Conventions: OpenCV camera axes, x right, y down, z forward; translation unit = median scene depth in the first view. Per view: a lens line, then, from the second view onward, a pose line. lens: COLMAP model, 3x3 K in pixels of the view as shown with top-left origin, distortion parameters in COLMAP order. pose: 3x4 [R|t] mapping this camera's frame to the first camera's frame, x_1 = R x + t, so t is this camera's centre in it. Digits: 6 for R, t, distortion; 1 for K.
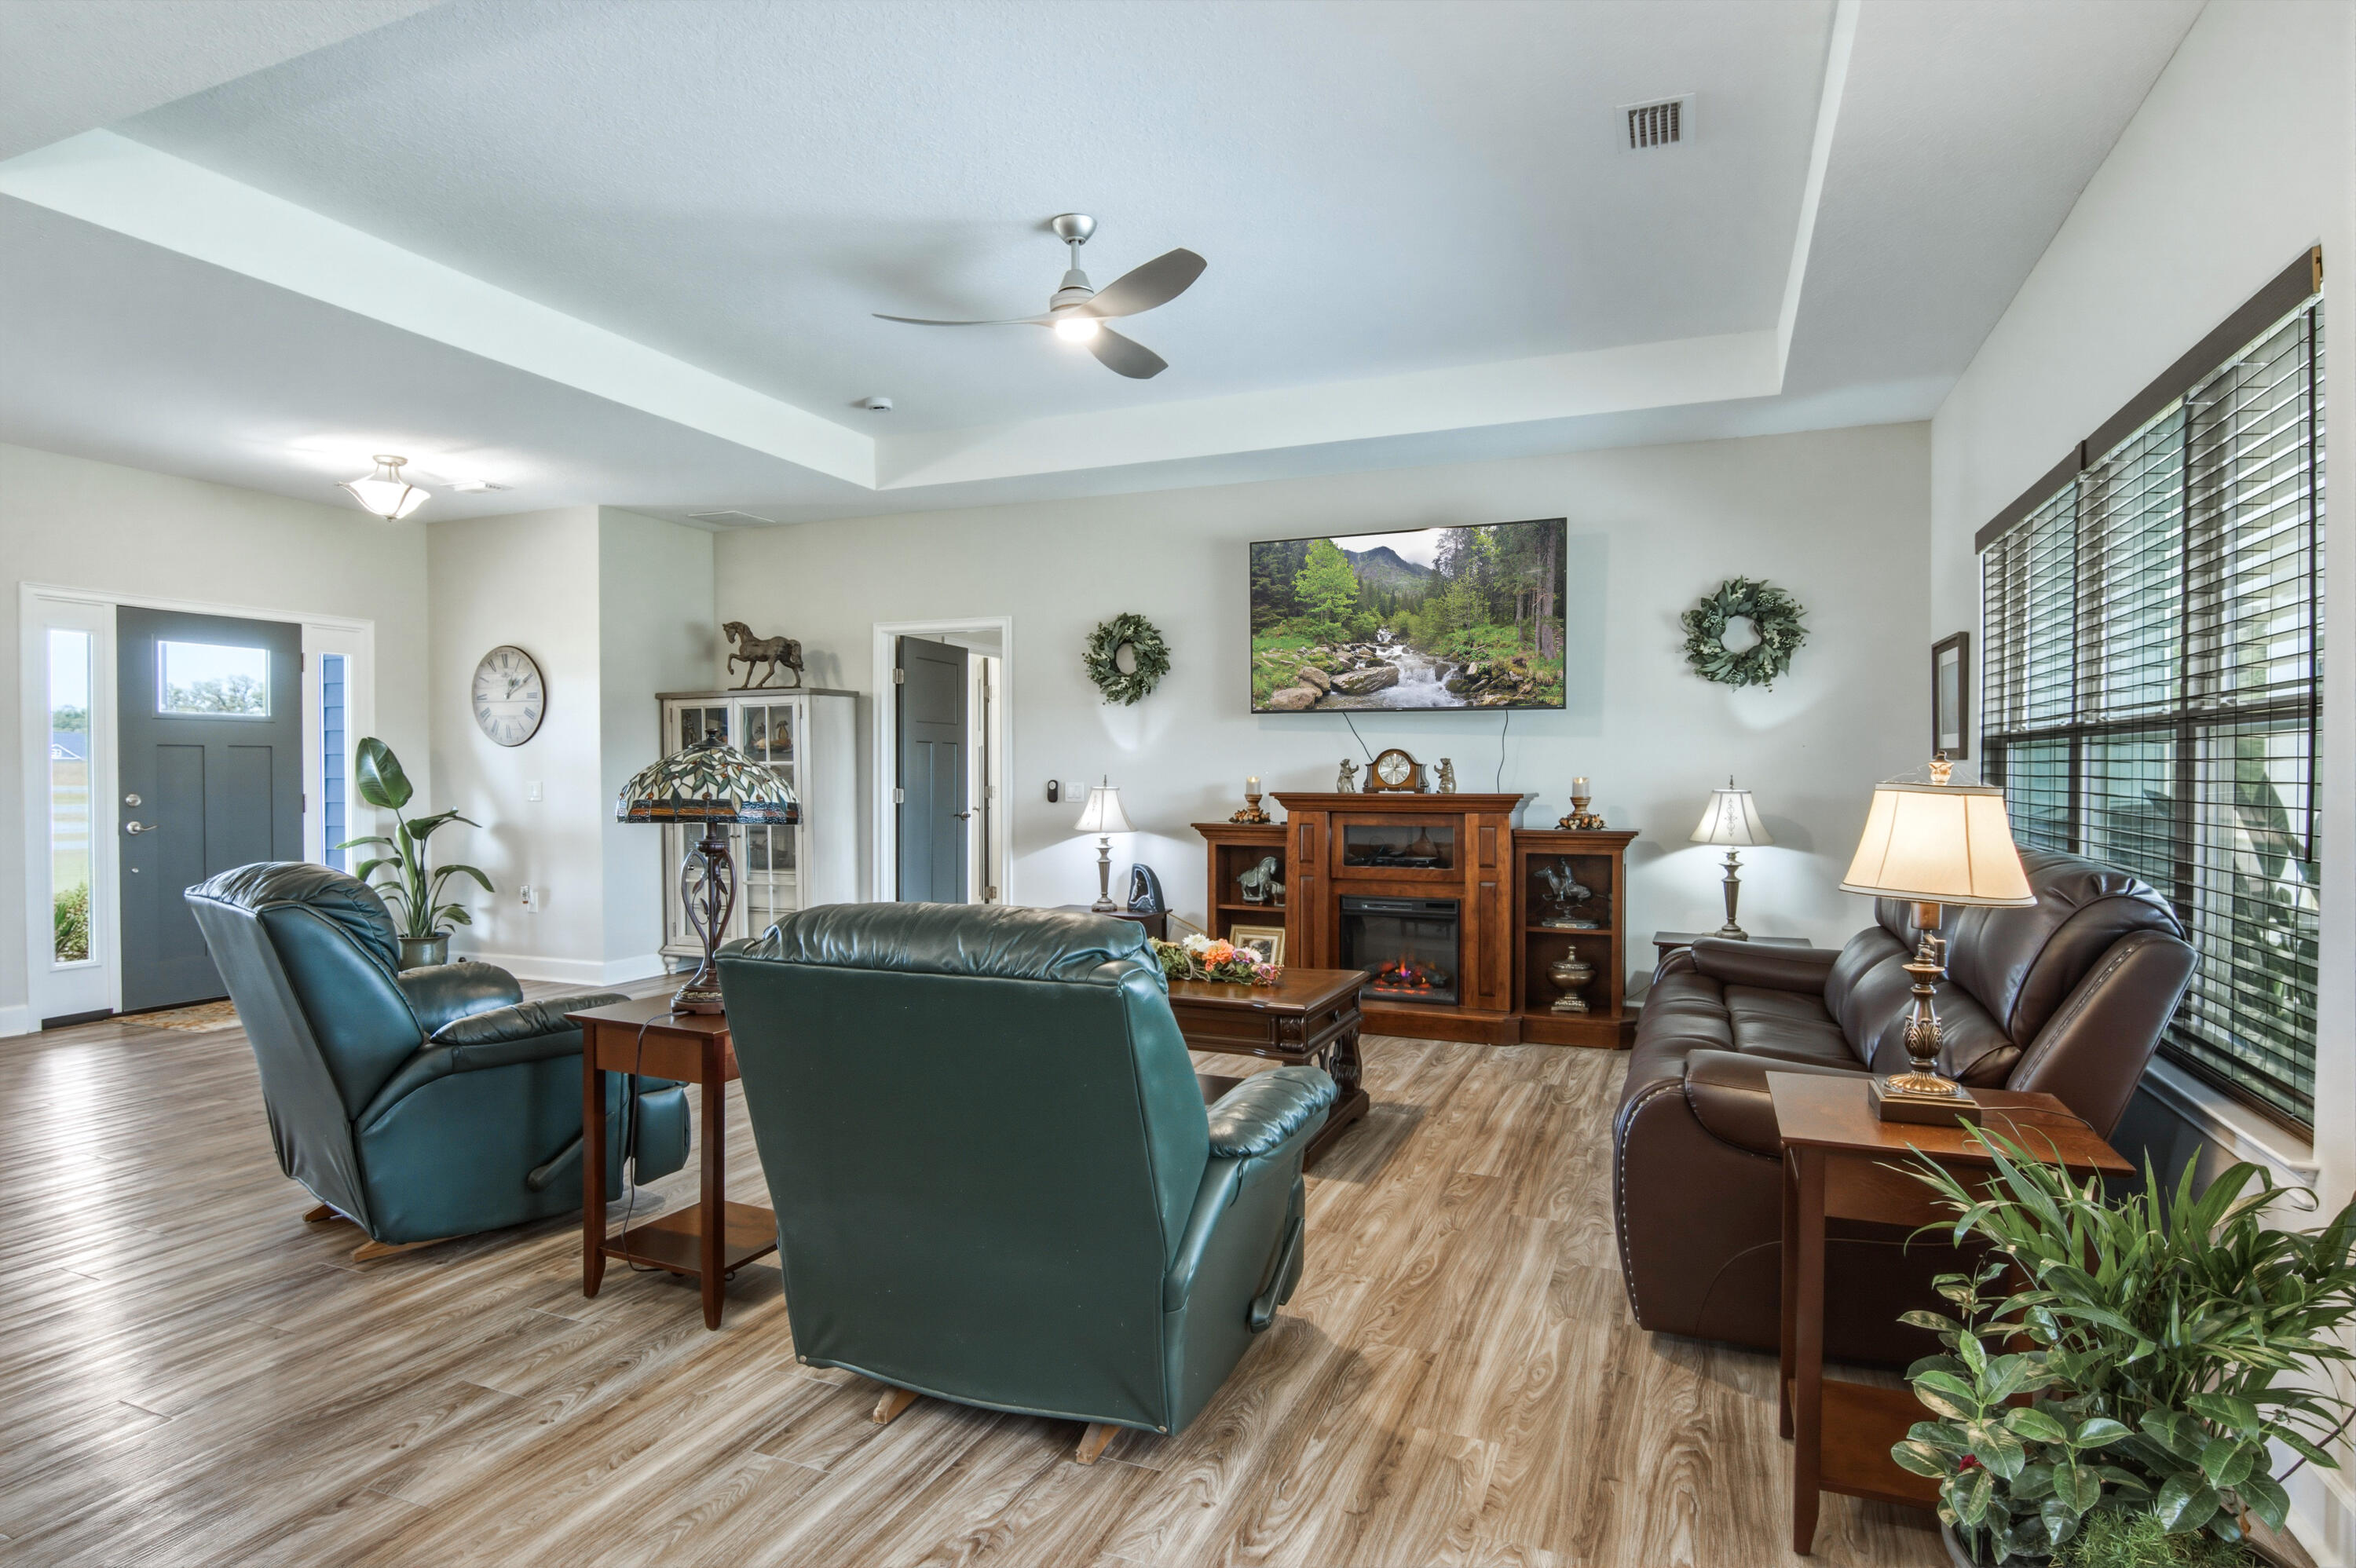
lens RADIAL K [[1230.7, 0, 1194.5], [0, 1230.7, 781.1], [0, 0, 1]] dist [-0.022180, -0.002928]
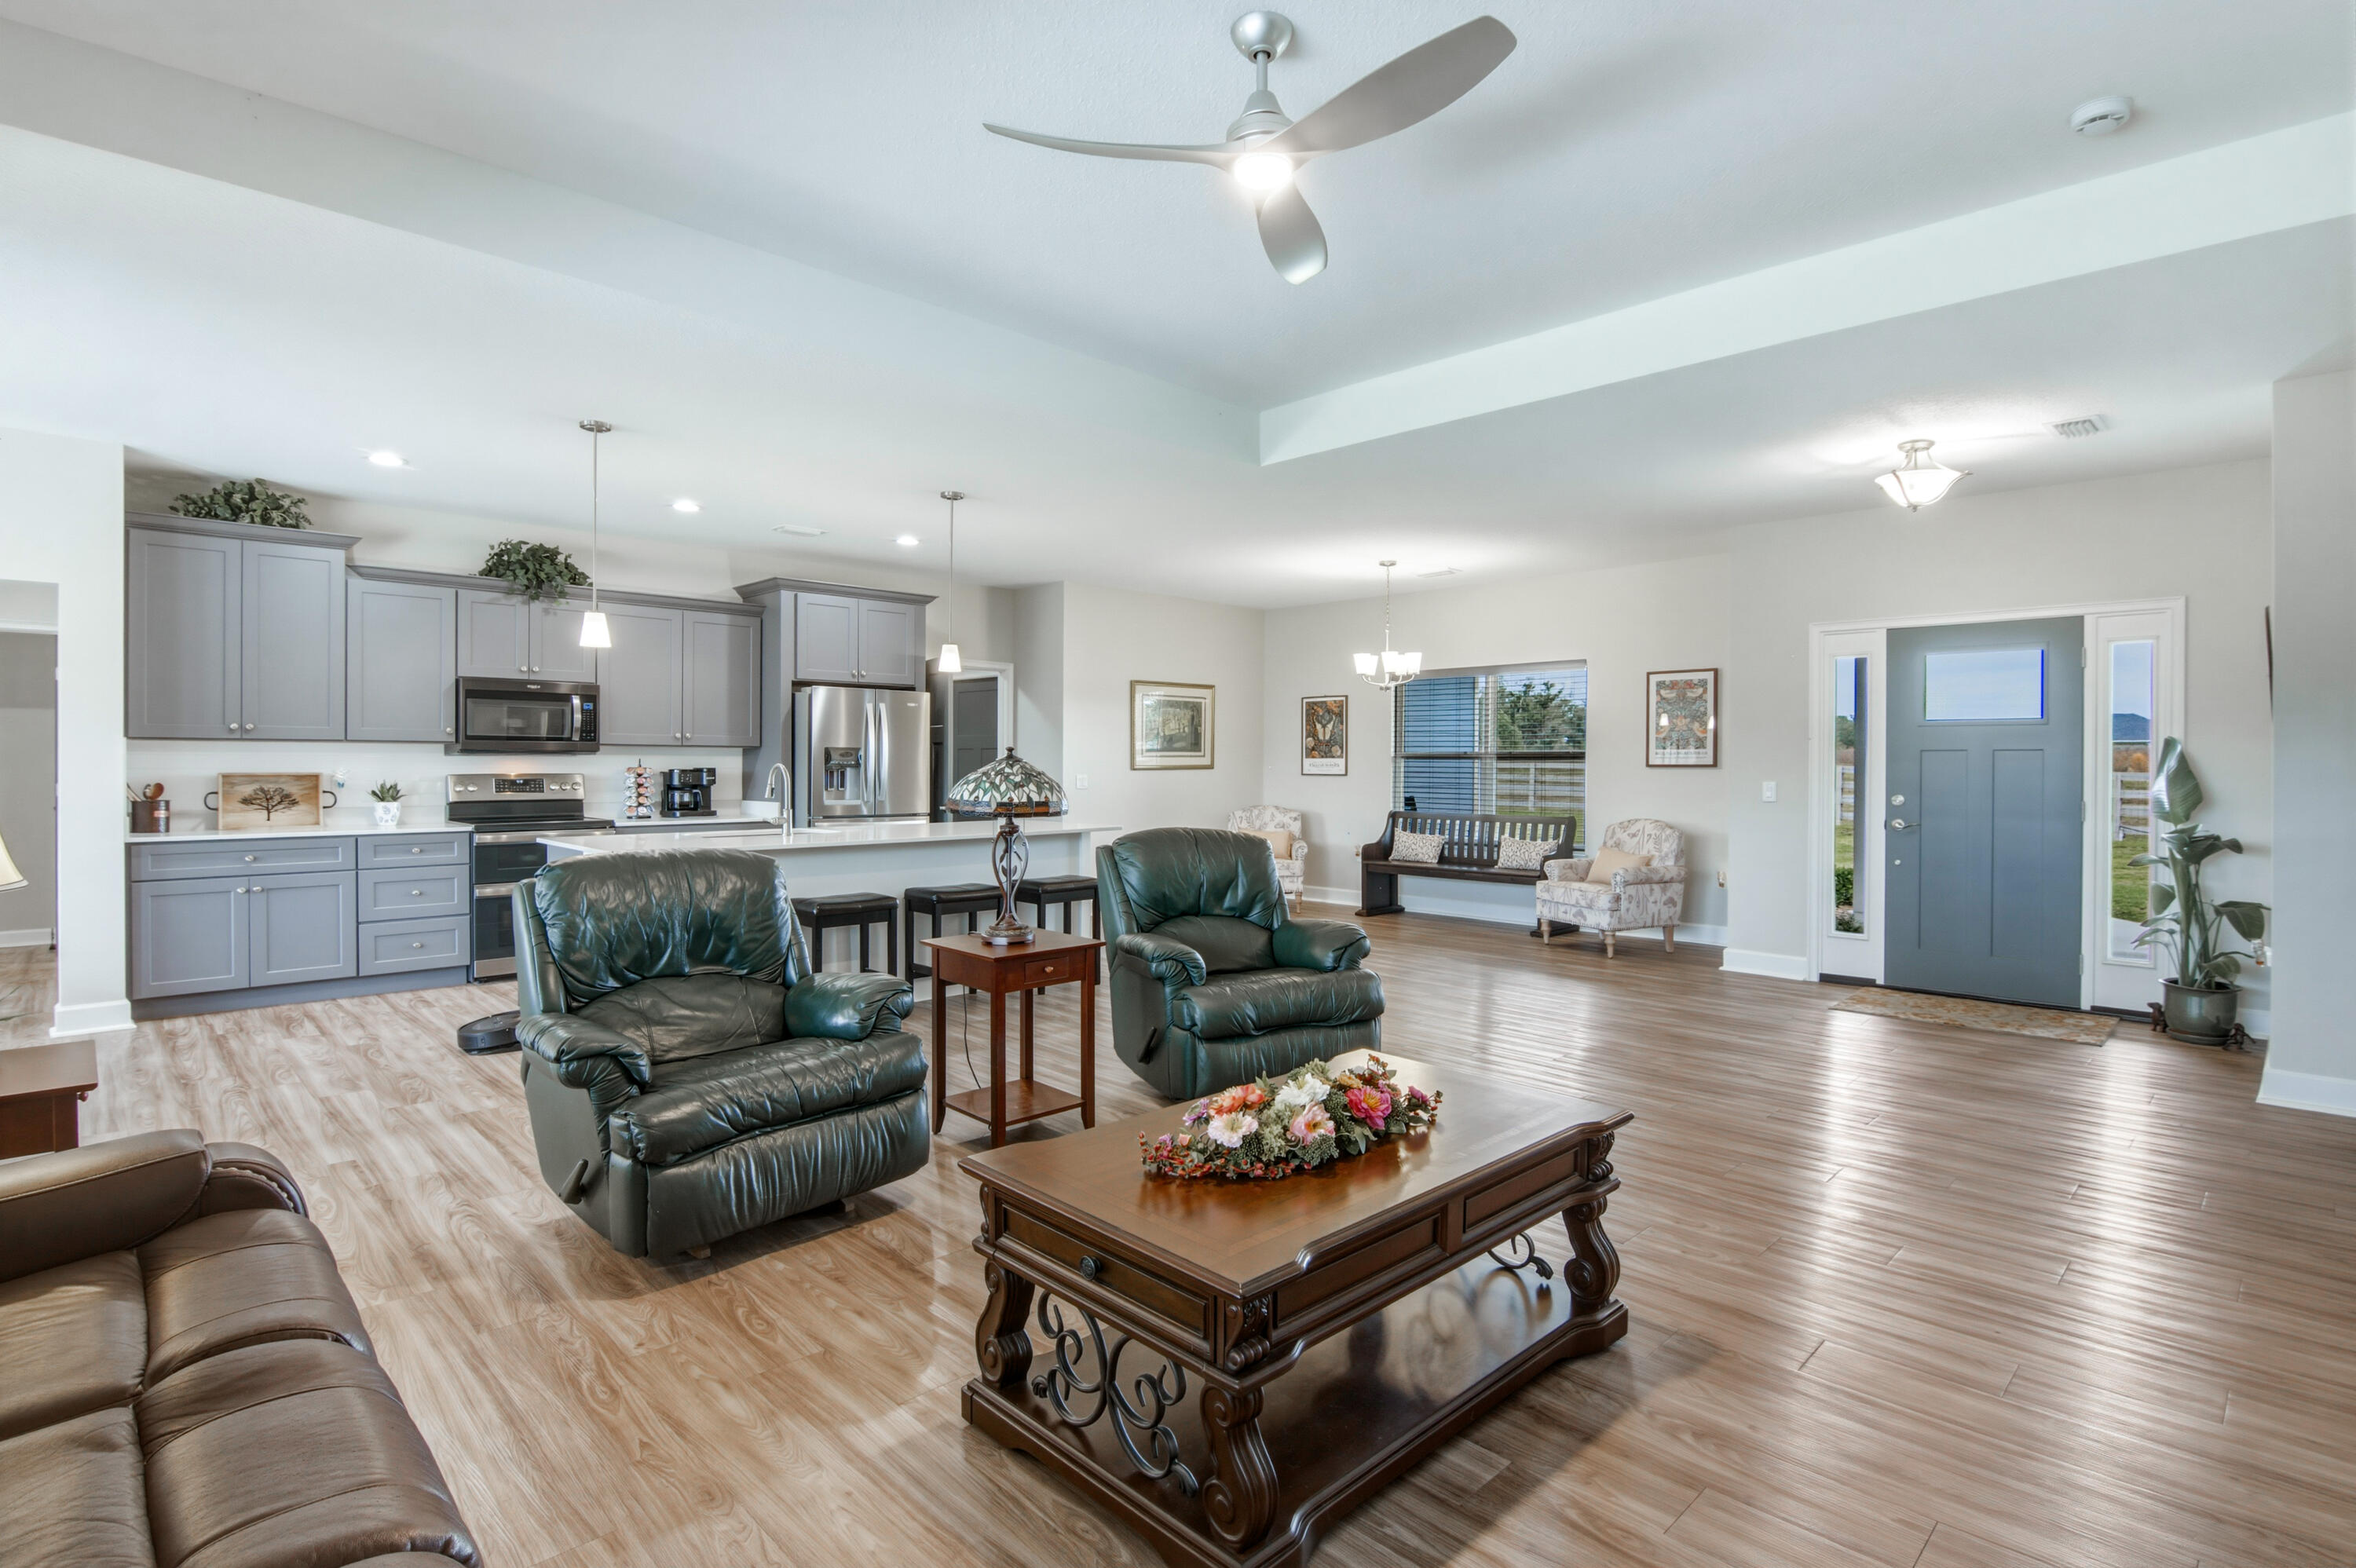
lens RADIAL K [[1154.8, 0, 1202.7], [0, 1154.8, 774.6], [0, 0, 1]] dist [-0.009359, -0.000175]
pose [[-0.389932, 0.014315, -0.920732, 0.364219], [-0.010902, 0.999737, 0.020161, -0.022545], [0.920779, 0.017899, -0.389674, 0.821656]]
